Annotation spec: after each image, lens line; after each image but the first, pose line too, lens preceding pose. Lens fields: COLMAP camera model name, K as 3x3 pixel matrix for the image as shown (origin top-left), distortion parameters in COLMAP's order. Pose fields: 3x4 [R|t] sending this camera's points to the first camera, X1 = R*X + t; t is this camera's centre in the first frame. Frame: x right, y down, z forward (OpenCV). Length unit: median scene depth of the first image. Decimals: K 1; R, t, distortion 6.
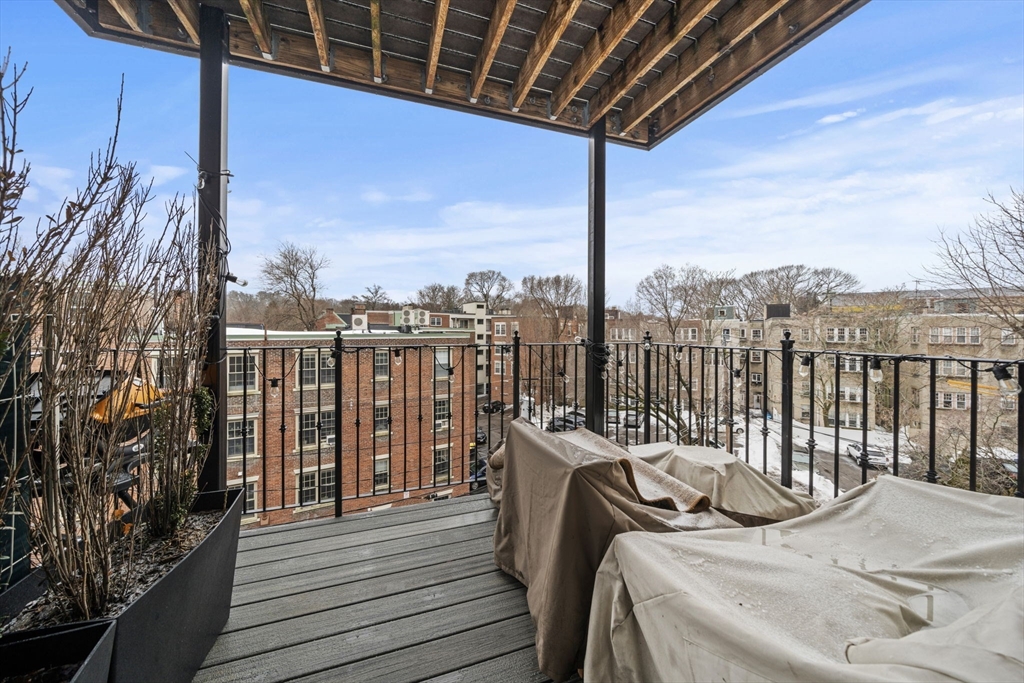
lens RADIAL K [[372.4, 0, 505.0], [0, 372.4, 334.0], [0, 0, 1]] dist [-0.008766, 0.000657]
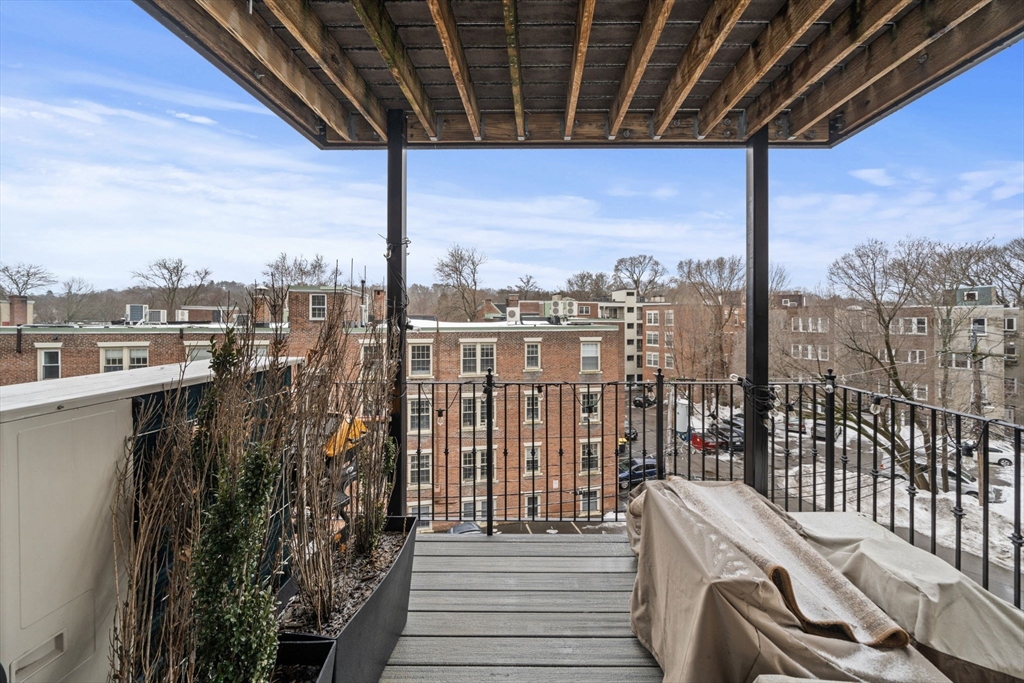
lens RADIAL K [[372.4, 0, 517.3], [0, 372.4, 318.5], [0, 0, 1]] dist [-0.008766, 0.000657]
pose [[0.934727, -0.005953, -0.355317, 0.032844], [0.004348, 0.999976, -0.005316, -0.152540], [0.355341, 0.003424, 0.934731, -0.026162]]
